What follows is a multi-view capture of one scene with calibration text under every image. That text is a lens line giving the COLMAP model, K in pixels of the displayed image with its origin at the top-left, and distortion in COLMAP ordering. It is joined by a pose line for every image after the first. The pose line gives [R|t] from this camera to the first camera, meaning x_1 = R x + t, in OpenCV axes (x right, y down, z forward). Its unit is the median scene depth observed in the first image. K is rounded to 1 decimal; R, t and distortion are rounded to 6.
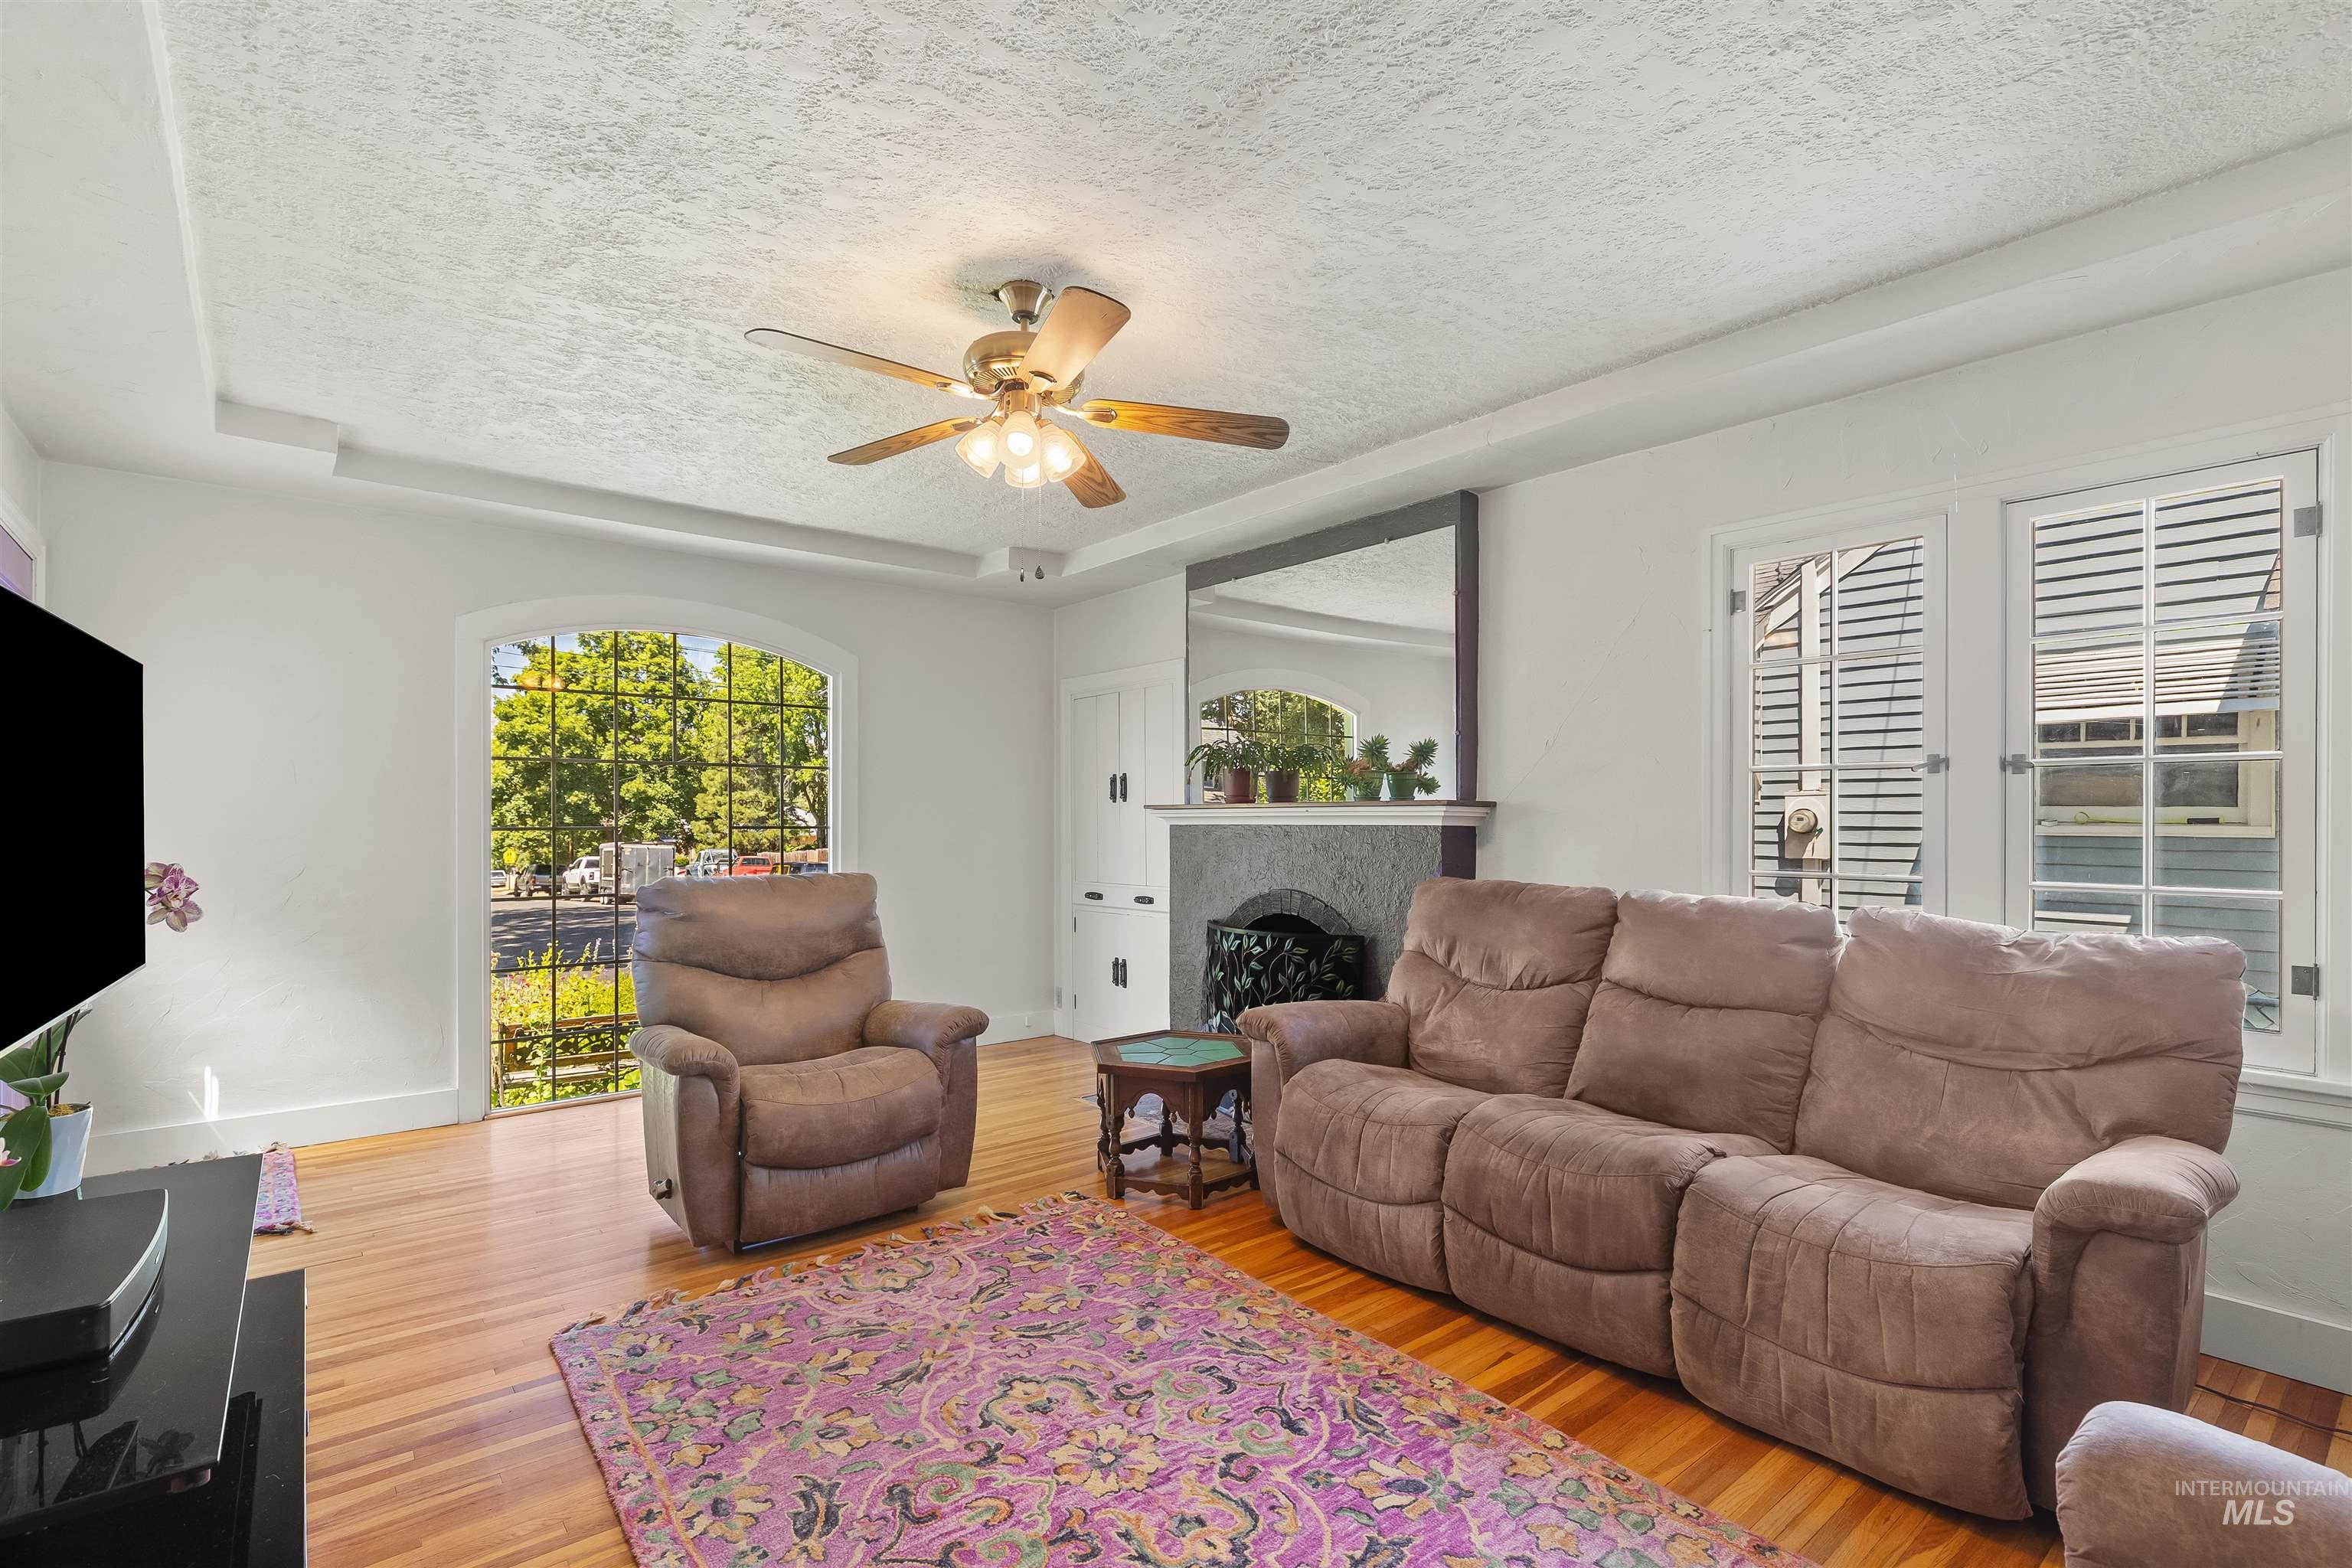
lens RADIAL K [[1100.9, 0, 1182.2], [0, 1100.9, 827.9], [0, 0, 1]] dist [-0.001706, -0.000163]
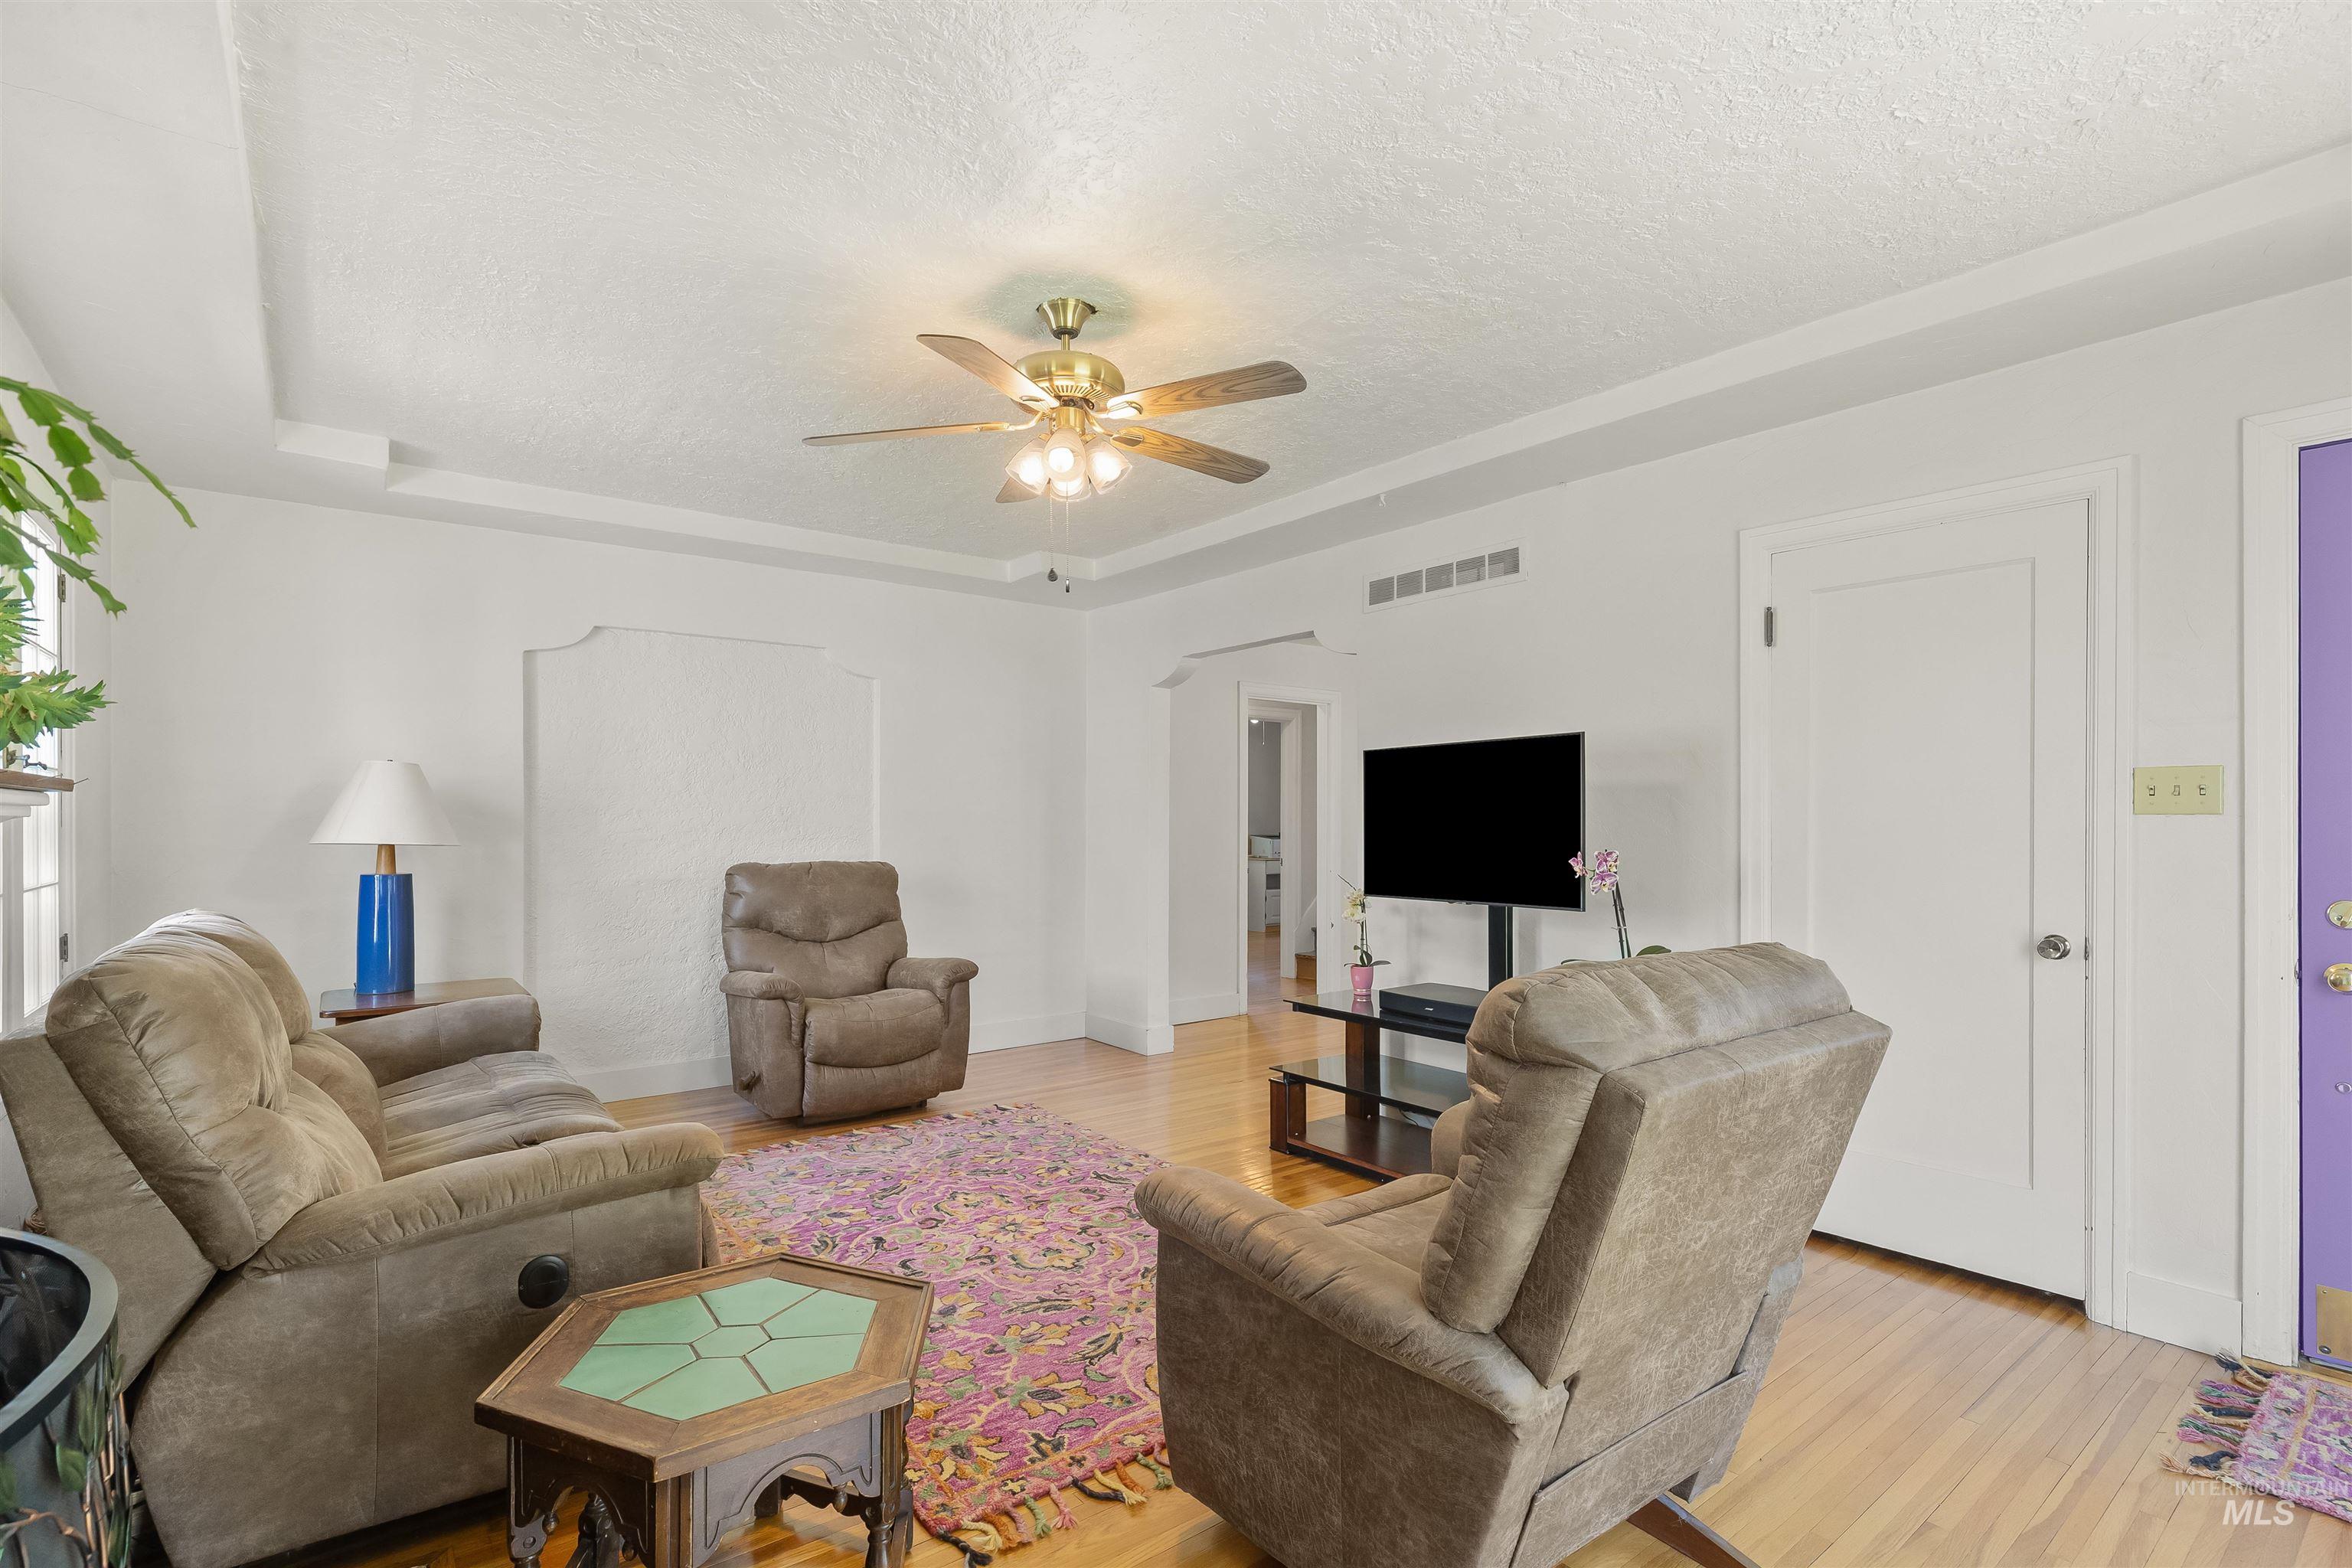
lens RADIAL K [[1089.3, 0, 1163.5], [0, 1089.3, 831.2], [0, 0, 1]] dist [-0.003279, -0.000033]
pose [[-0.999140, -0.003379, 0.041336, -0.304338], [-0.002645, 0.999838, 0.017797, -0.020438], [-0.041390, 0.017672, -0.998987, 2.208547]]
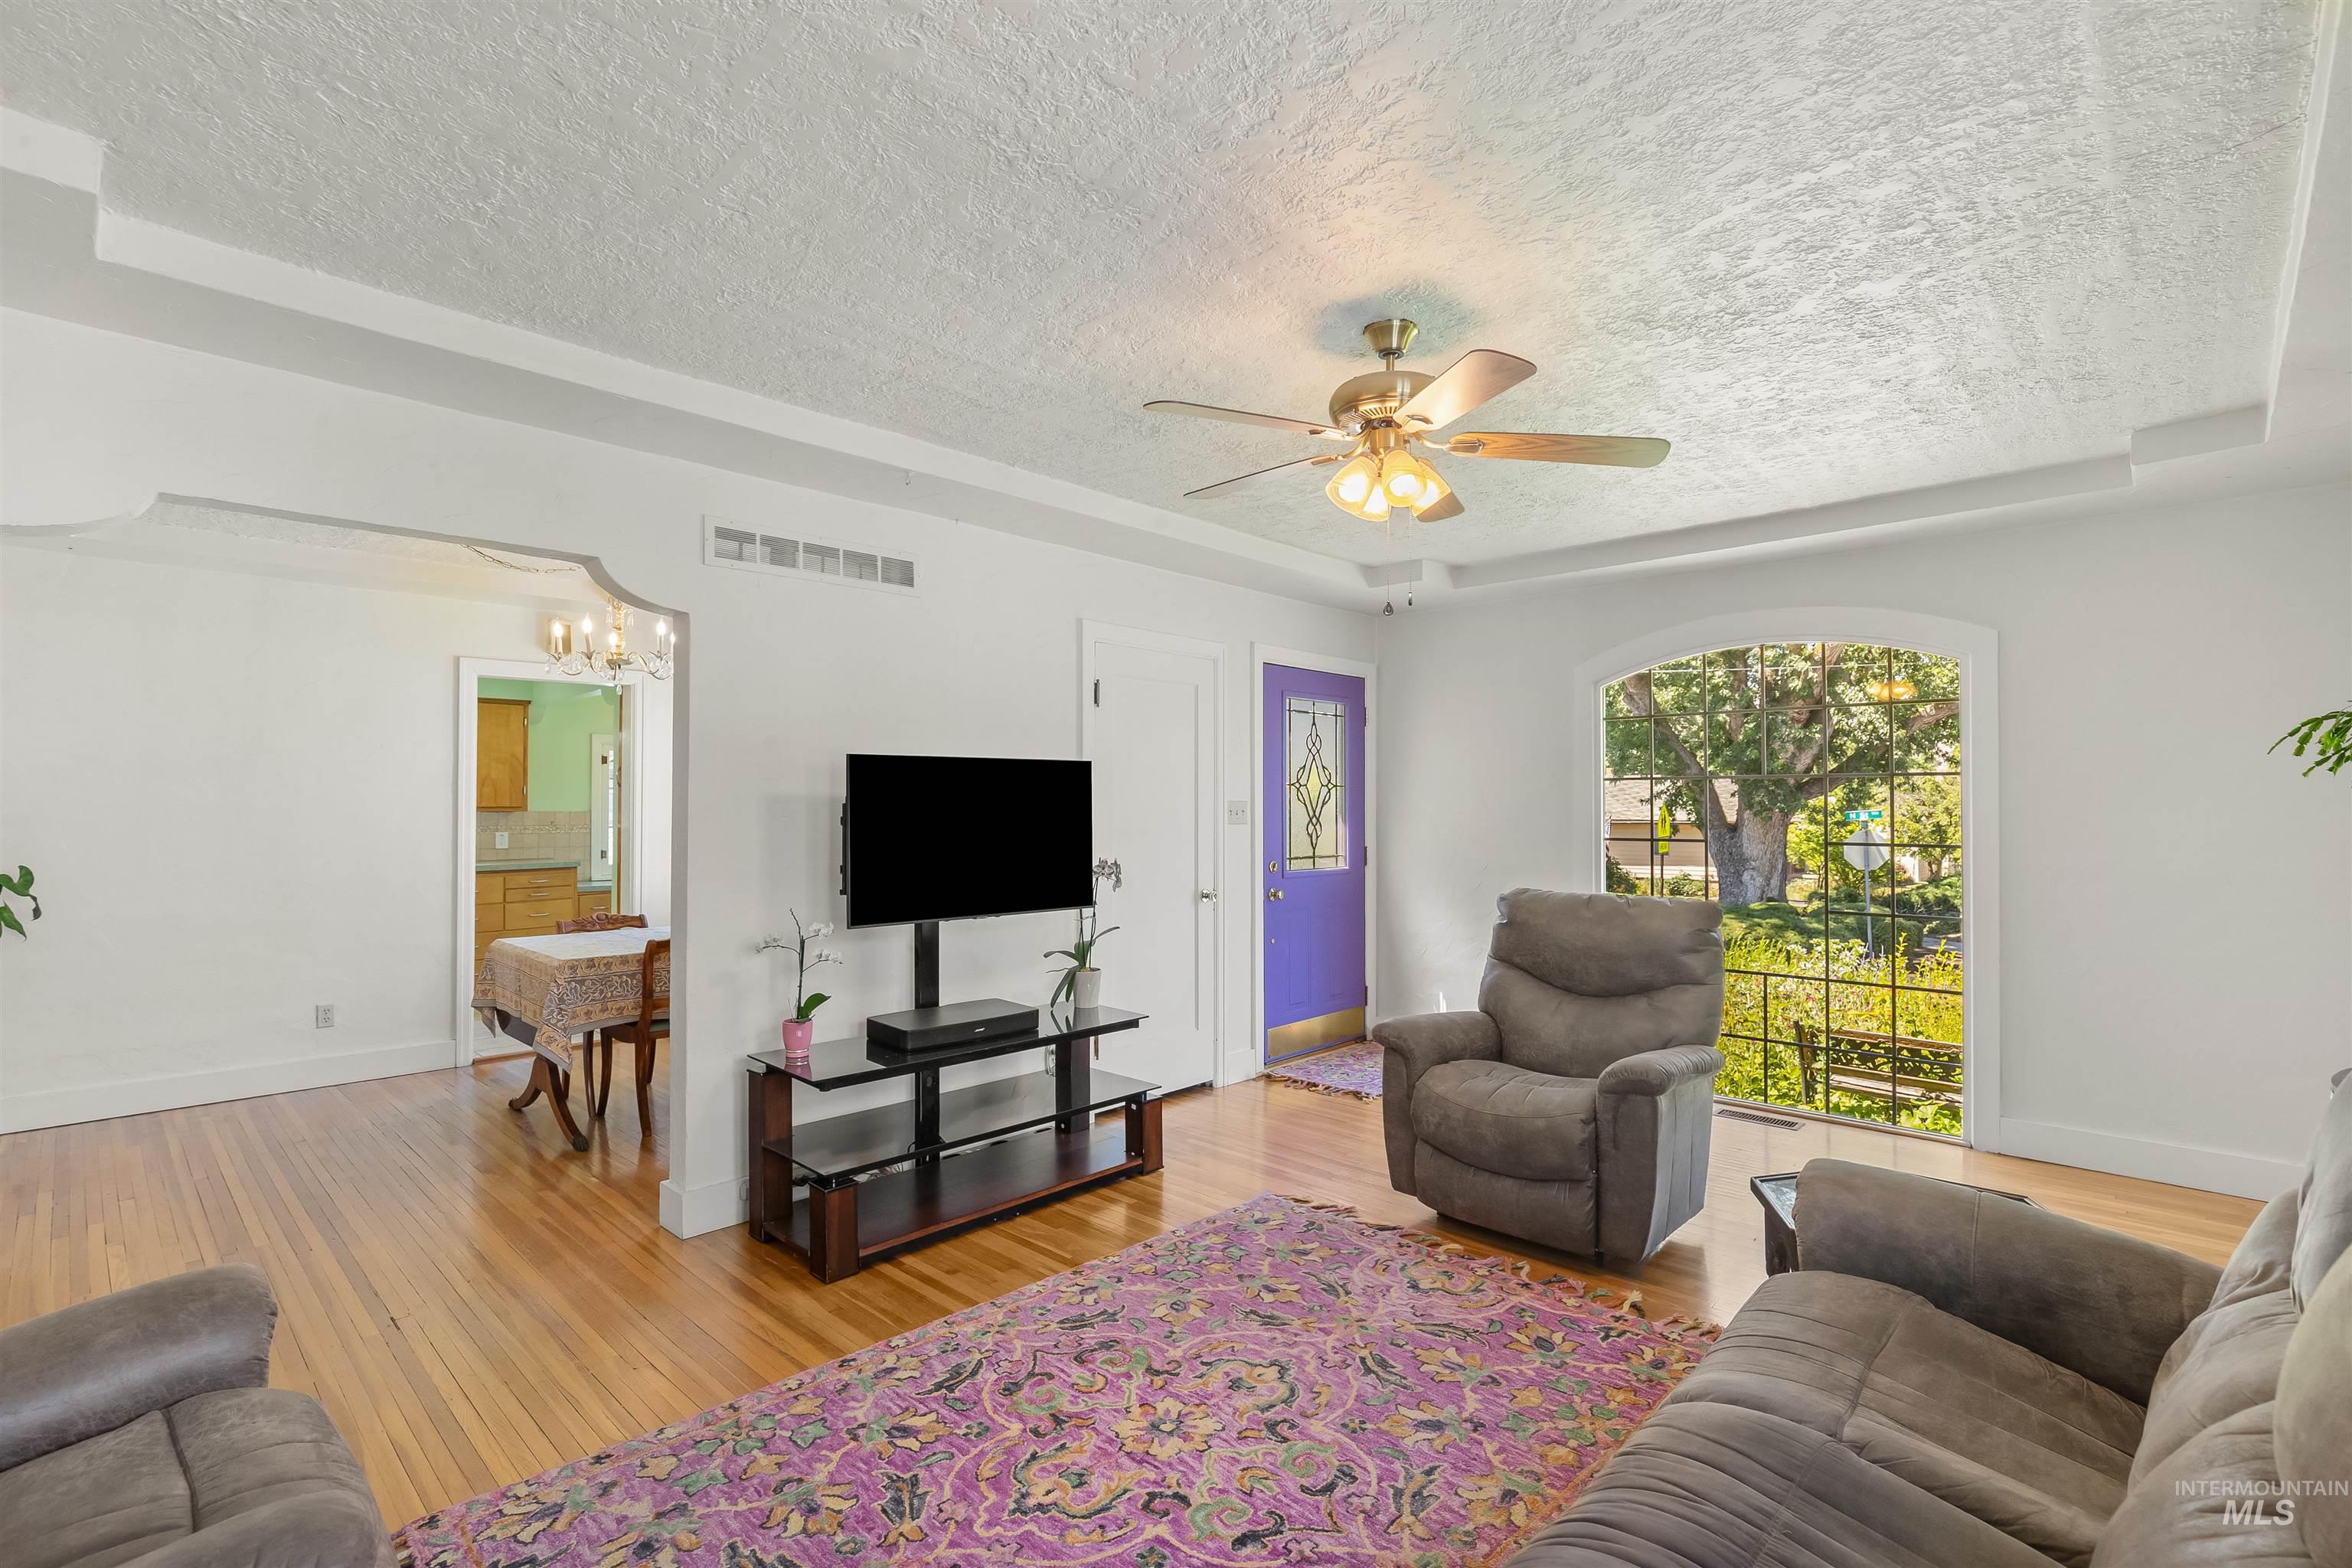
lens RADIAL K [[1084.7, 0, 1184.4], [0, 1084.7, 795.1], [0, 0, 1]] dist [0.000280, 0.001856]
pose [[0.106447, -0.013073, -0.994232, 0.903324], [-0.007606, 0.999874, -0.013961, -0.047244], [0.994289, 0.009048, 0.106334, 0.778087]]
